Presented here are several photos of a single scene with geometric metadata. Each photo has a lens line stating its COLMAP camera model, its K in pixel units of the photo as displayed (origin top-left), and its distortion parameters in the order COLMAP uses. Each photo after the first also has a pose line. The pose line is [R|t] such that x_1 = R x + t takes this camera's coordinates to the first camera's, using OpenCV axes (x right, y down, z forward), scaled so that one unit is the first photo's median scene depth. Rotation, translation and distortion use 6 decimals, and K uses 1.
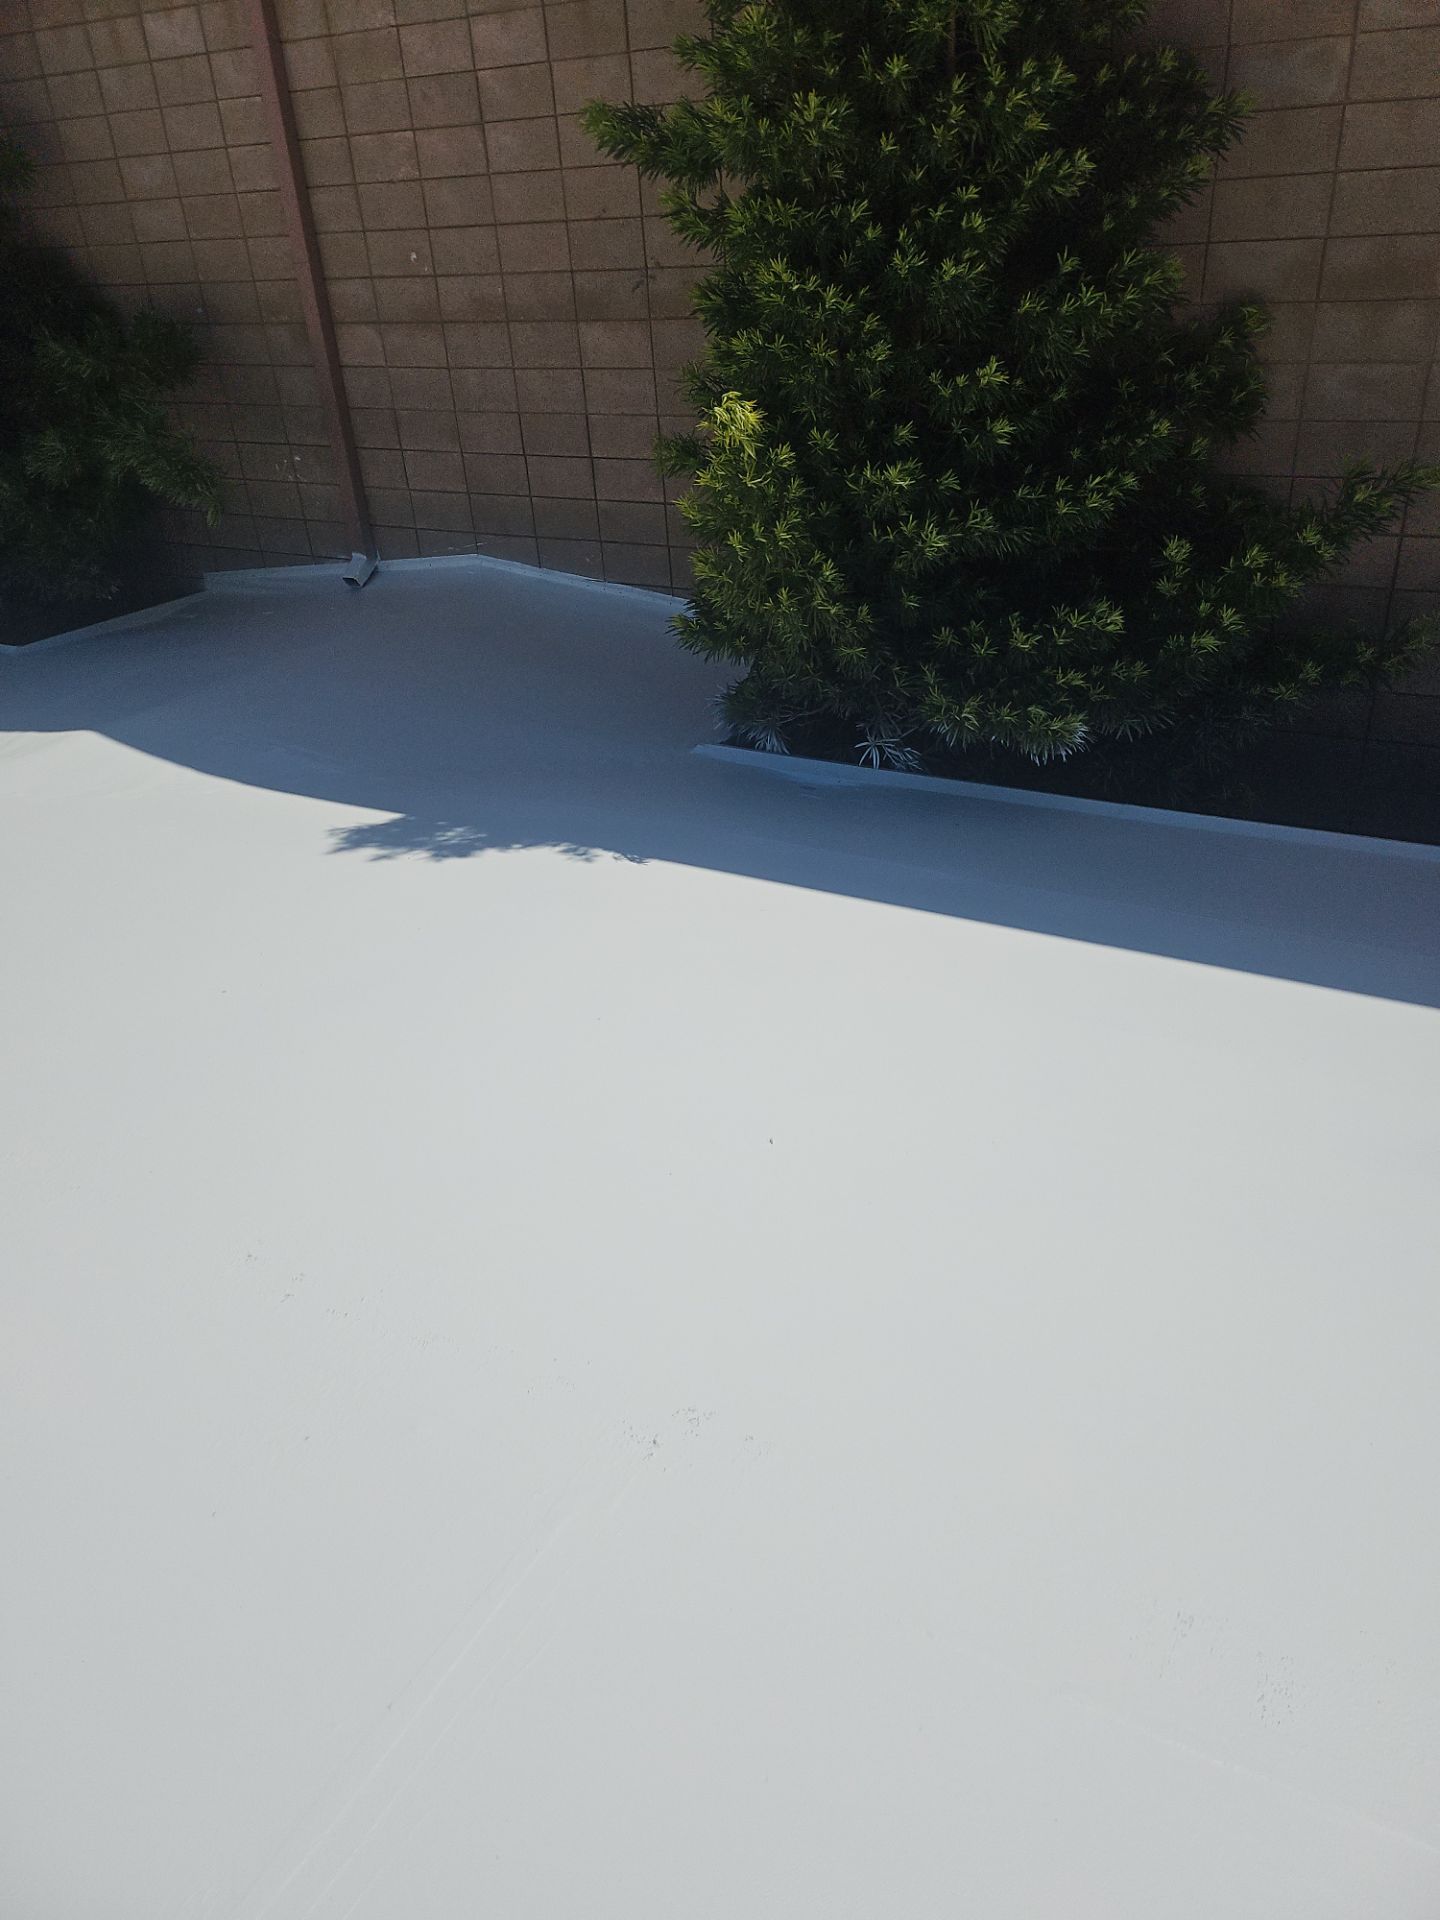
lens RADIAL K [[1355.2, 0, 717.5], [0, 1355.2, 984.0], [0, 0, 1]] dist [0.062306, -0.062278]
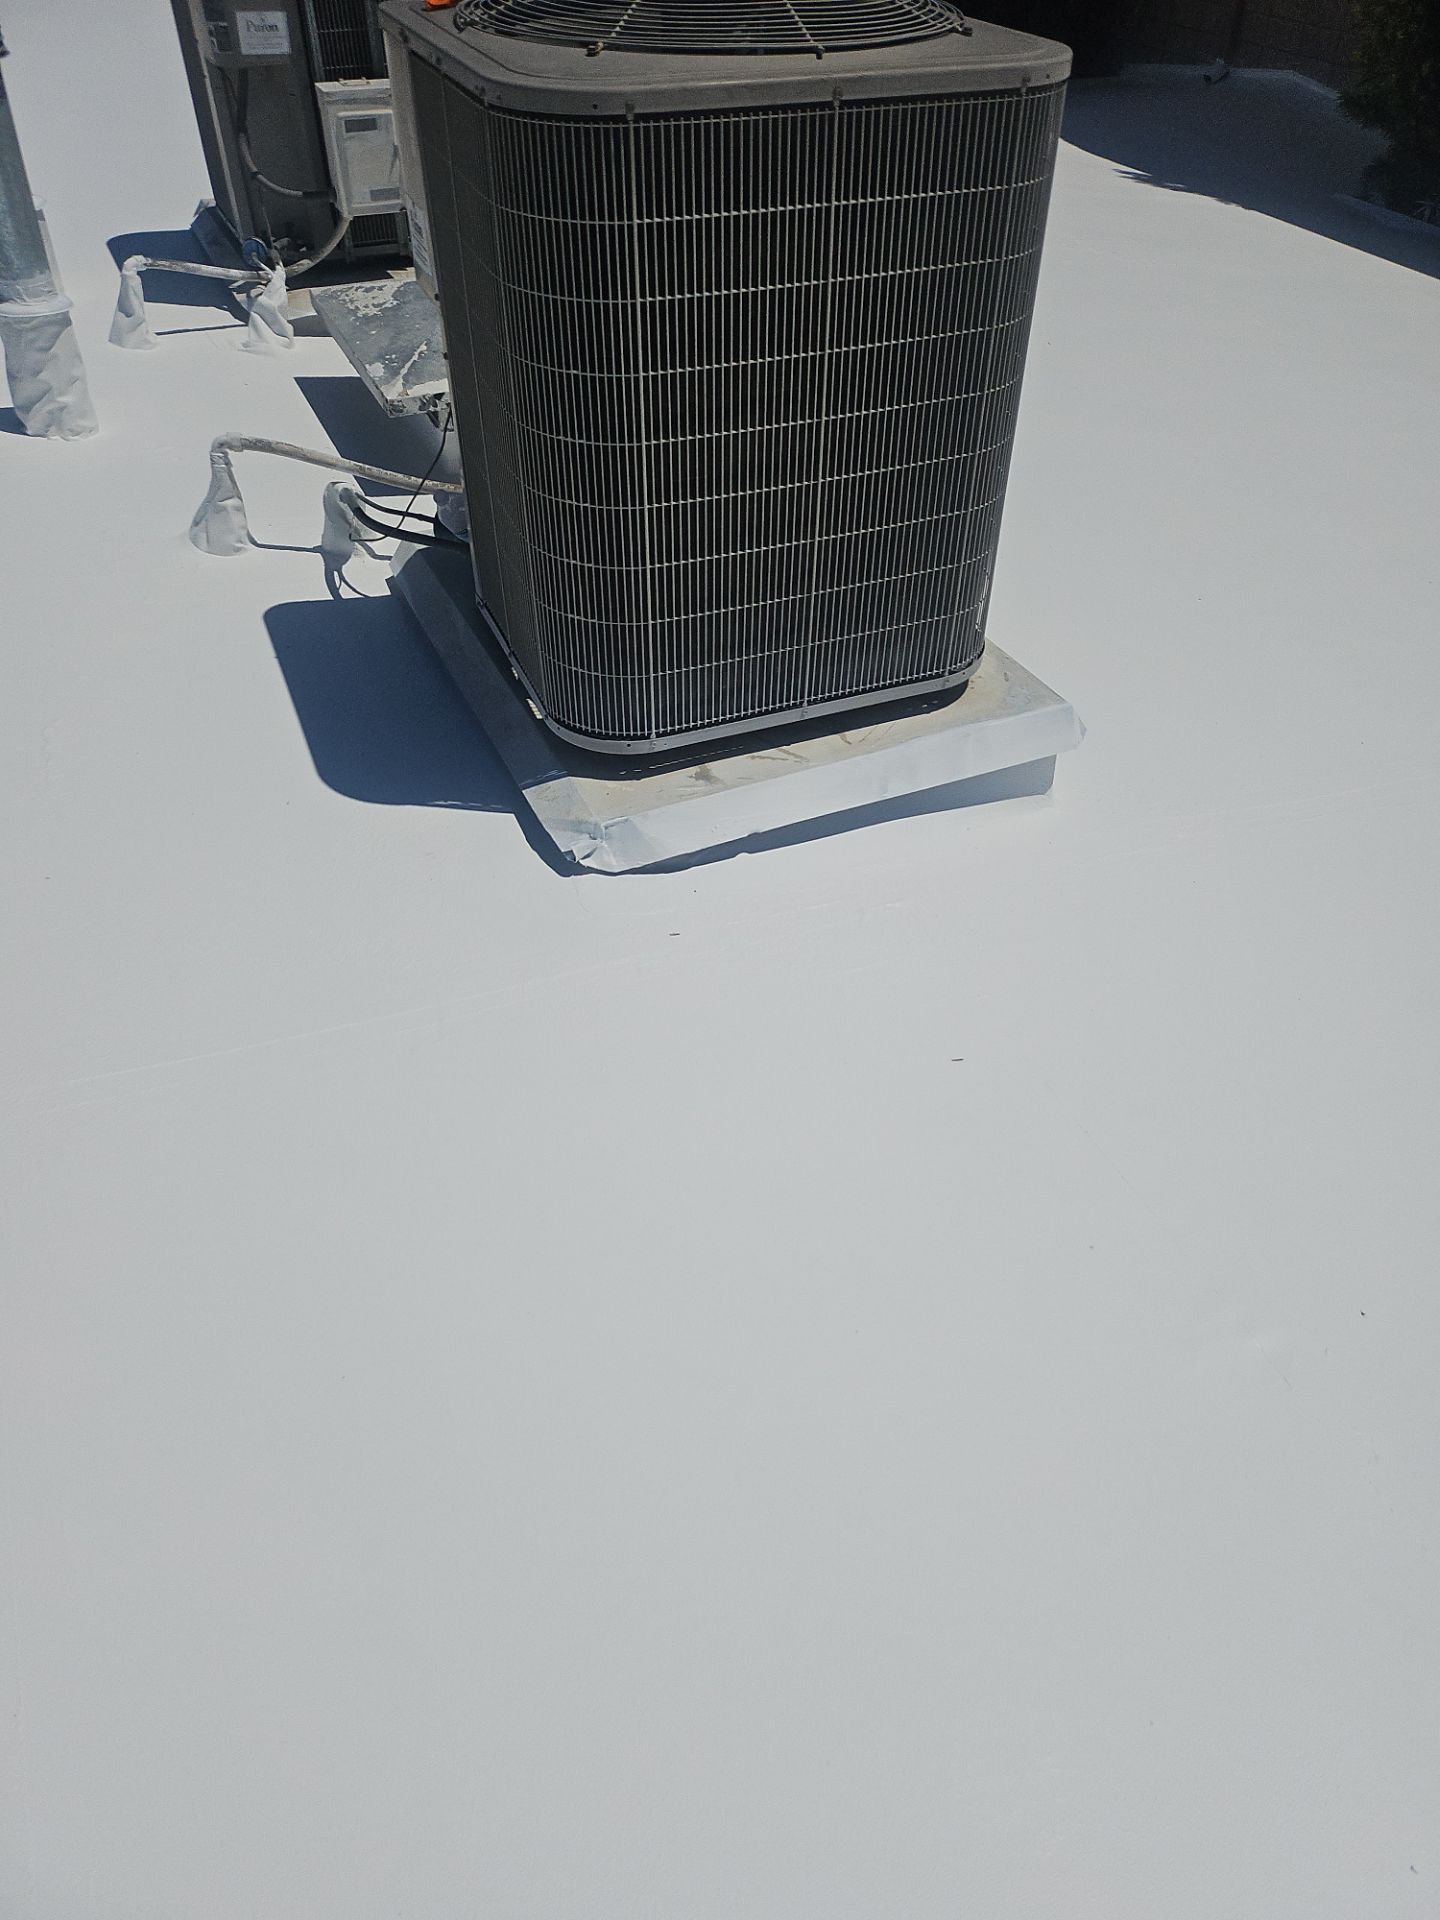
lens RADIAL K [[1329.7, 0, 734.8], [0, 1329.7, 1006.2], [0, 0, 1]] dist [0.079643, -0.077145]
pose [[0.801082, 0.452666, -0.391613, 0.387749], [-0.344807, 0.883797, 0.316246, 0.336759], [0.489260, -0.118308, 0.864076, -0.704608]]
